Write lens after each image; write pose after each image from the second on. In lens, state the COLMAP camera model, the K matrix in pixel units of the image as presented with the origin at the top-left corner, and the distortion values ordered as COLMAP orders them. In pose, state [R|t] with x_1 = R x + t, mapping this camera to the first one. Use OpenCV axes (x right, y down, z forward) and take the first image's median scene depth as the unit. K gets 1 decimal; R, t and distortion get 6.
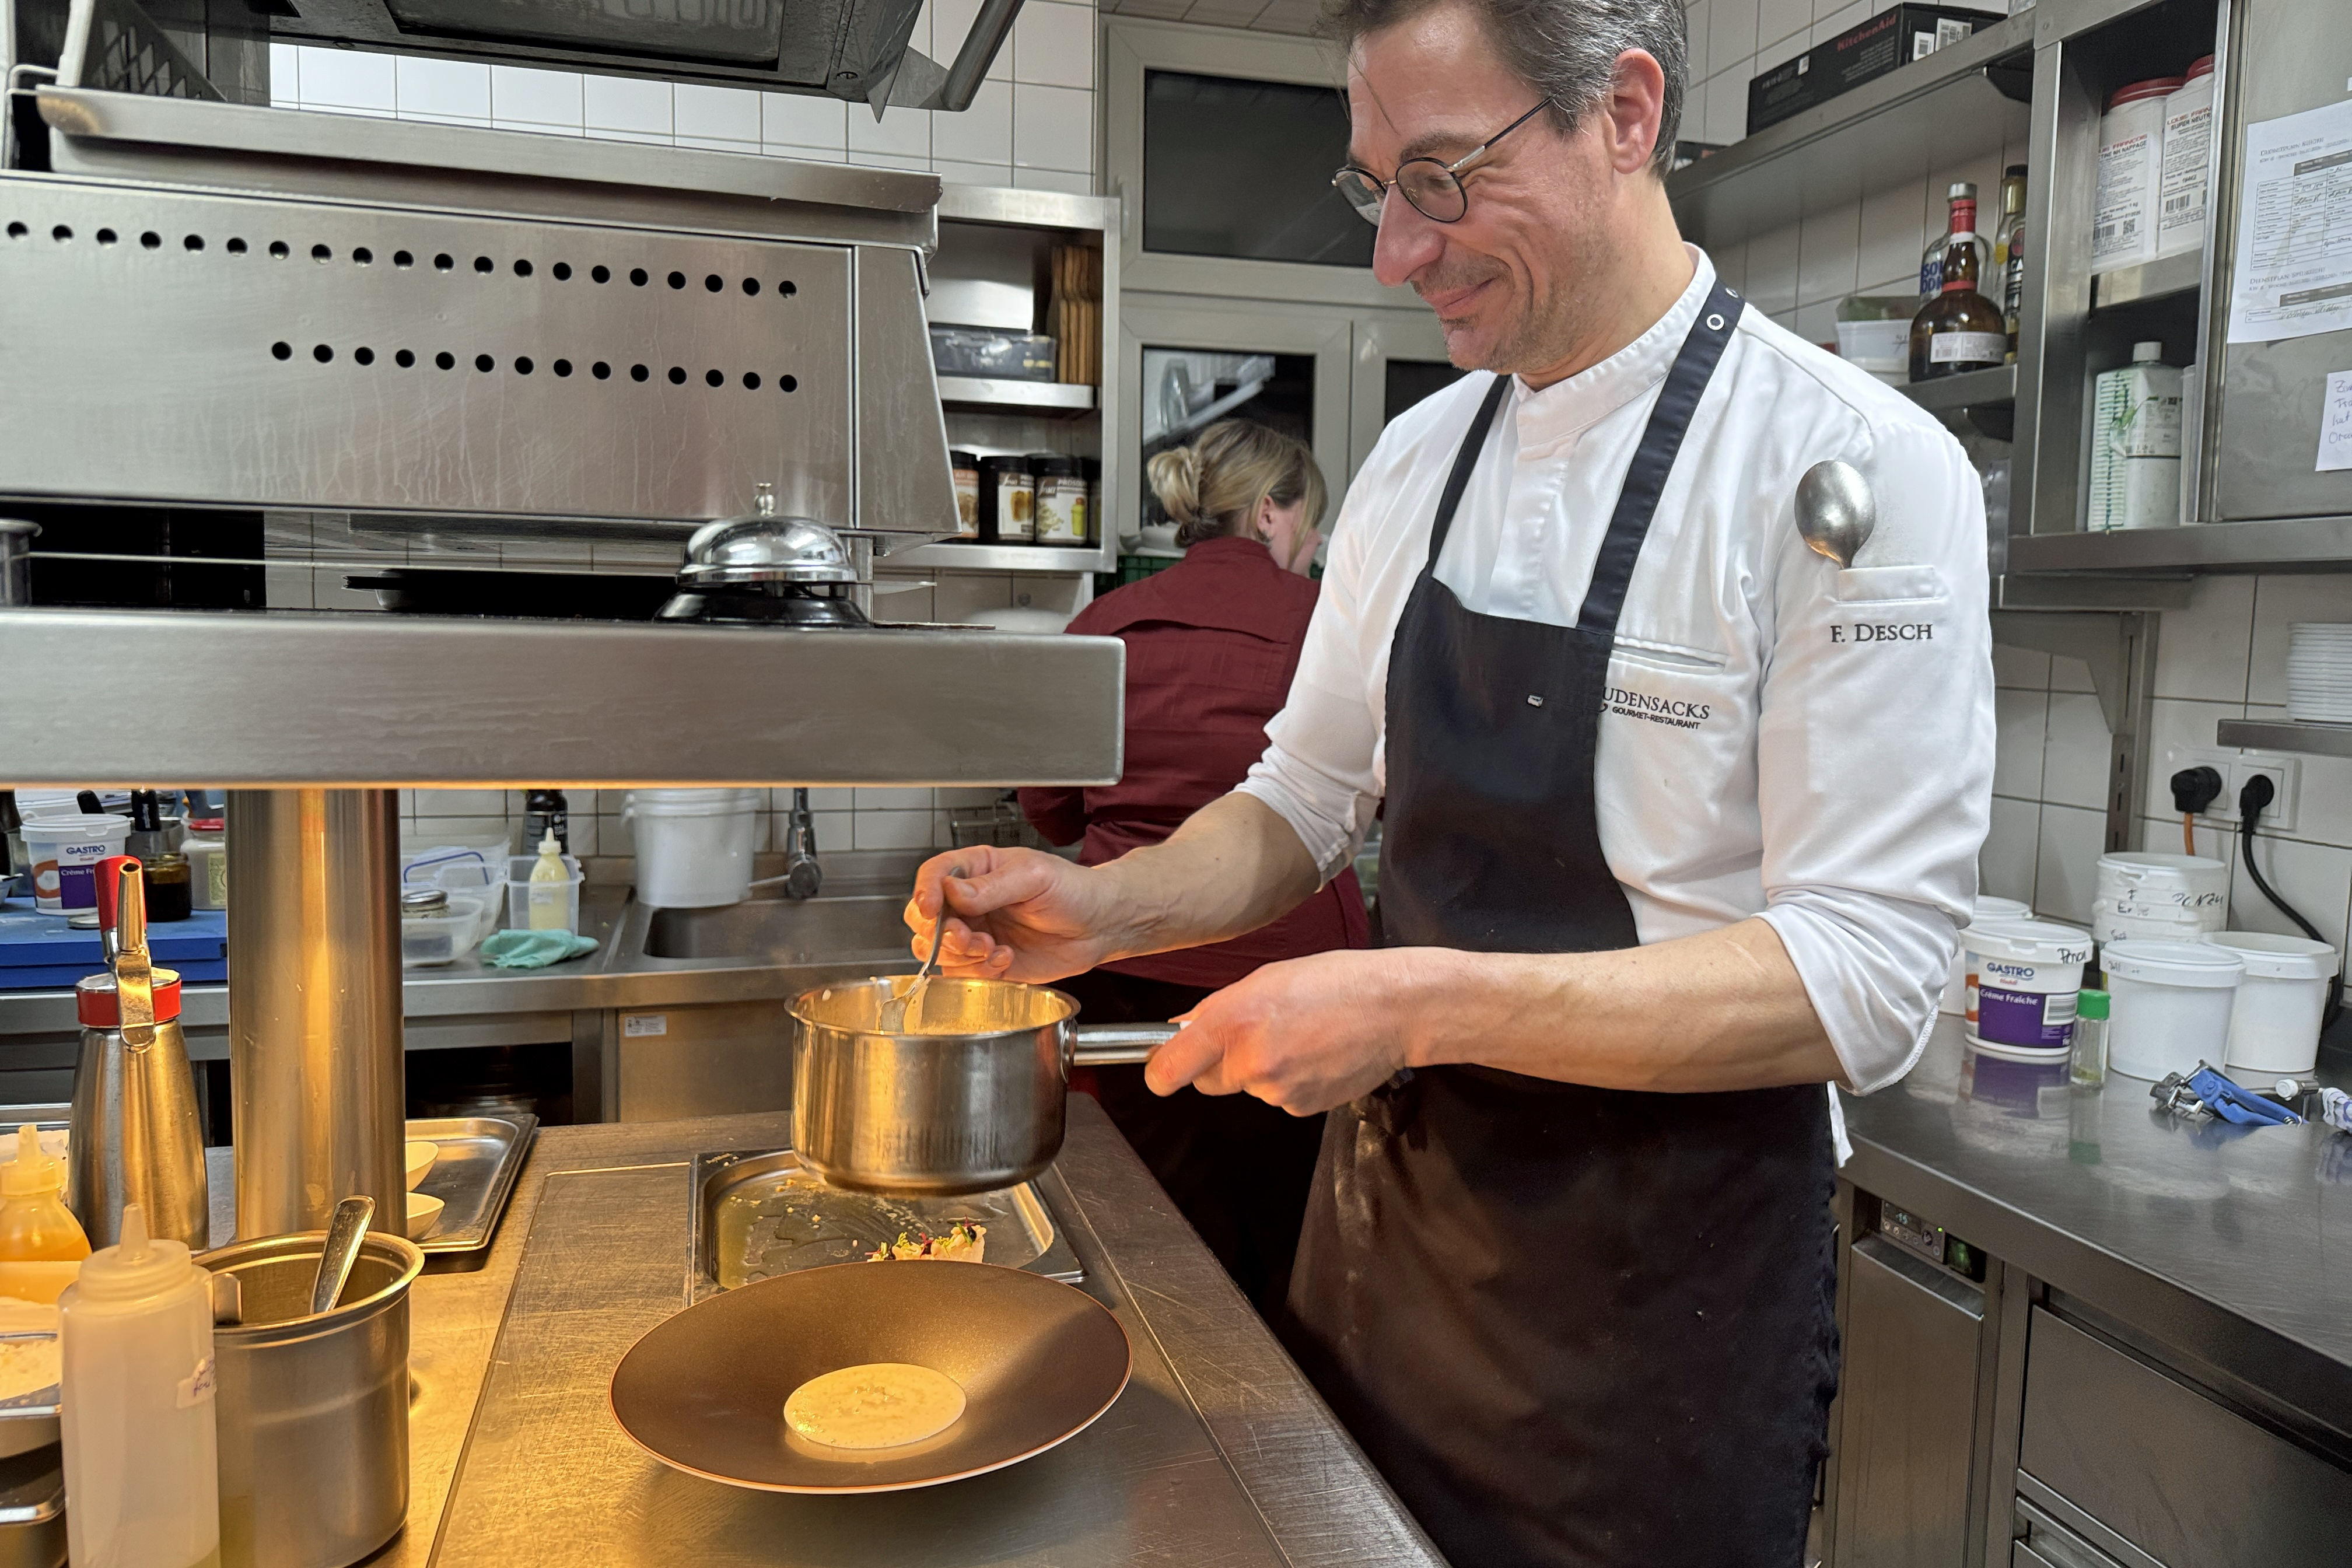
lens RADIAL K [[1624.6, 0, 1167.2], [0, 1624.6, 774.9], [0, 0, 1]] dist [0.014081, -0.039574]
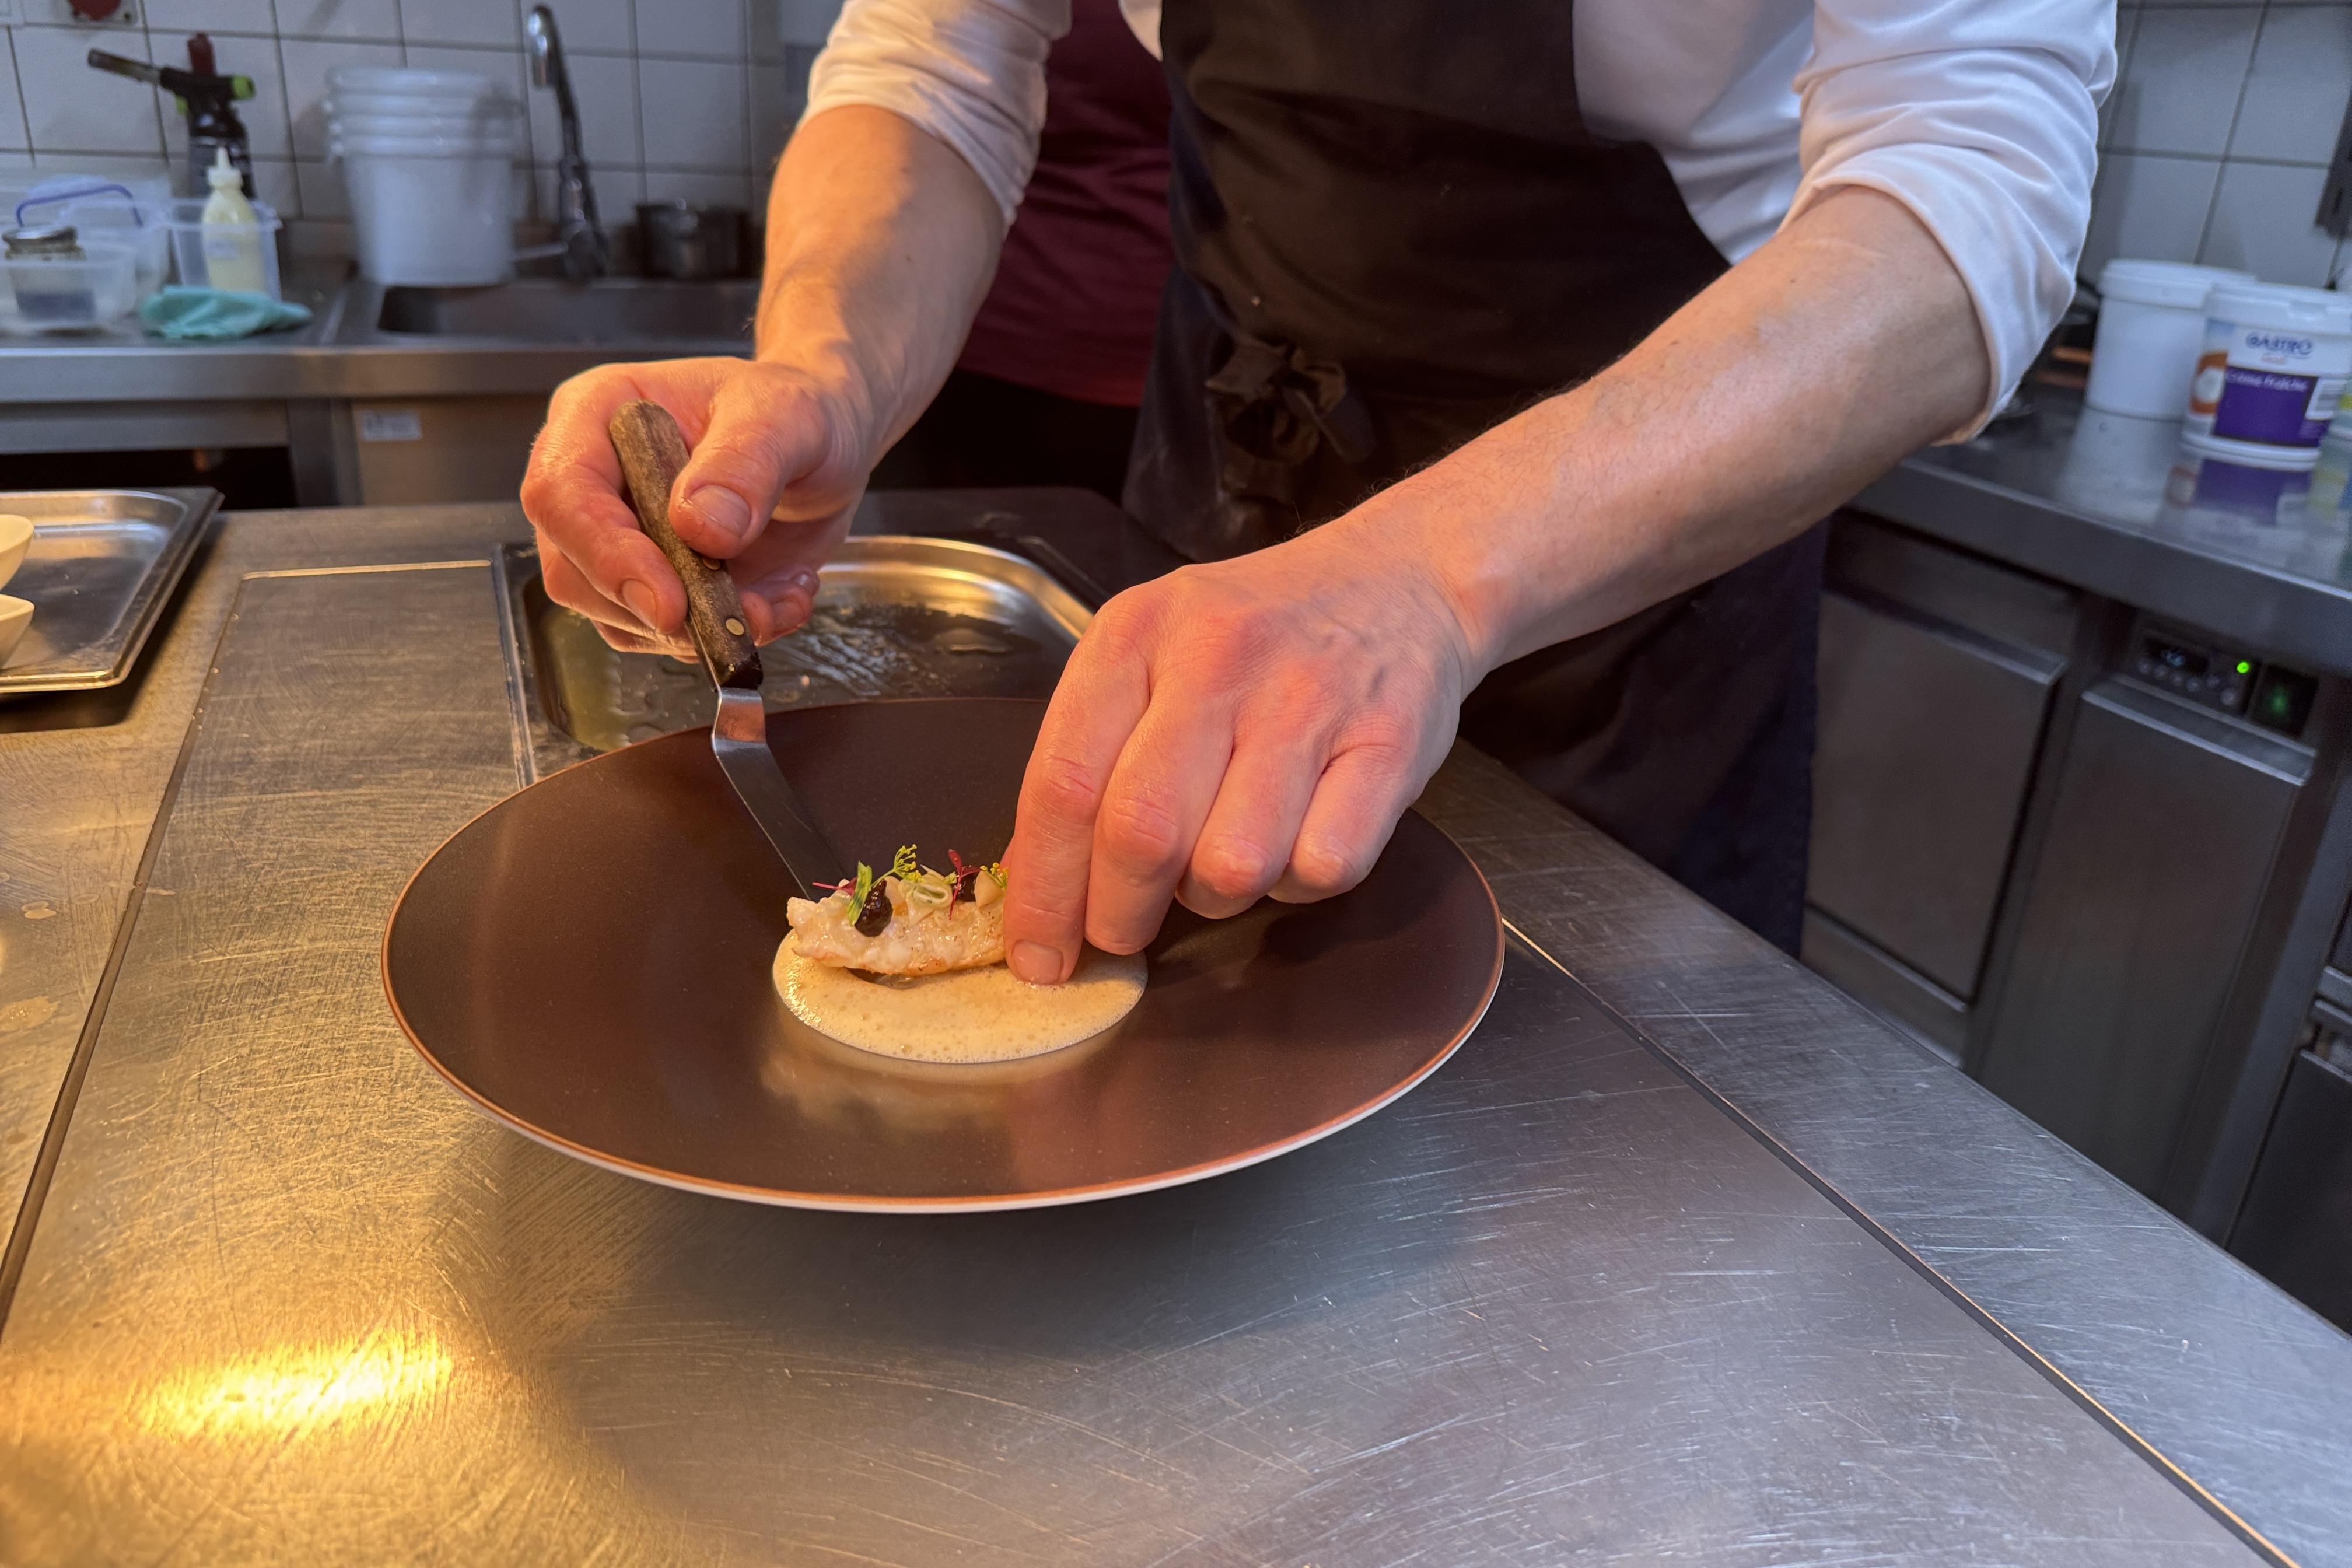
lens RADIAL K [[1624.6, 0, 1167.2], [0, 1624.6, 774.9], [0, 0, 1]] dist [0.014081, -0.039574]
pose [[0.991282, -0.008864, 0.131461, -0.120425], [-0.032384, 0.950739, 0.308297, 0.118136], [-0.127718, -0.309867, 0.942163, 0.363510]]
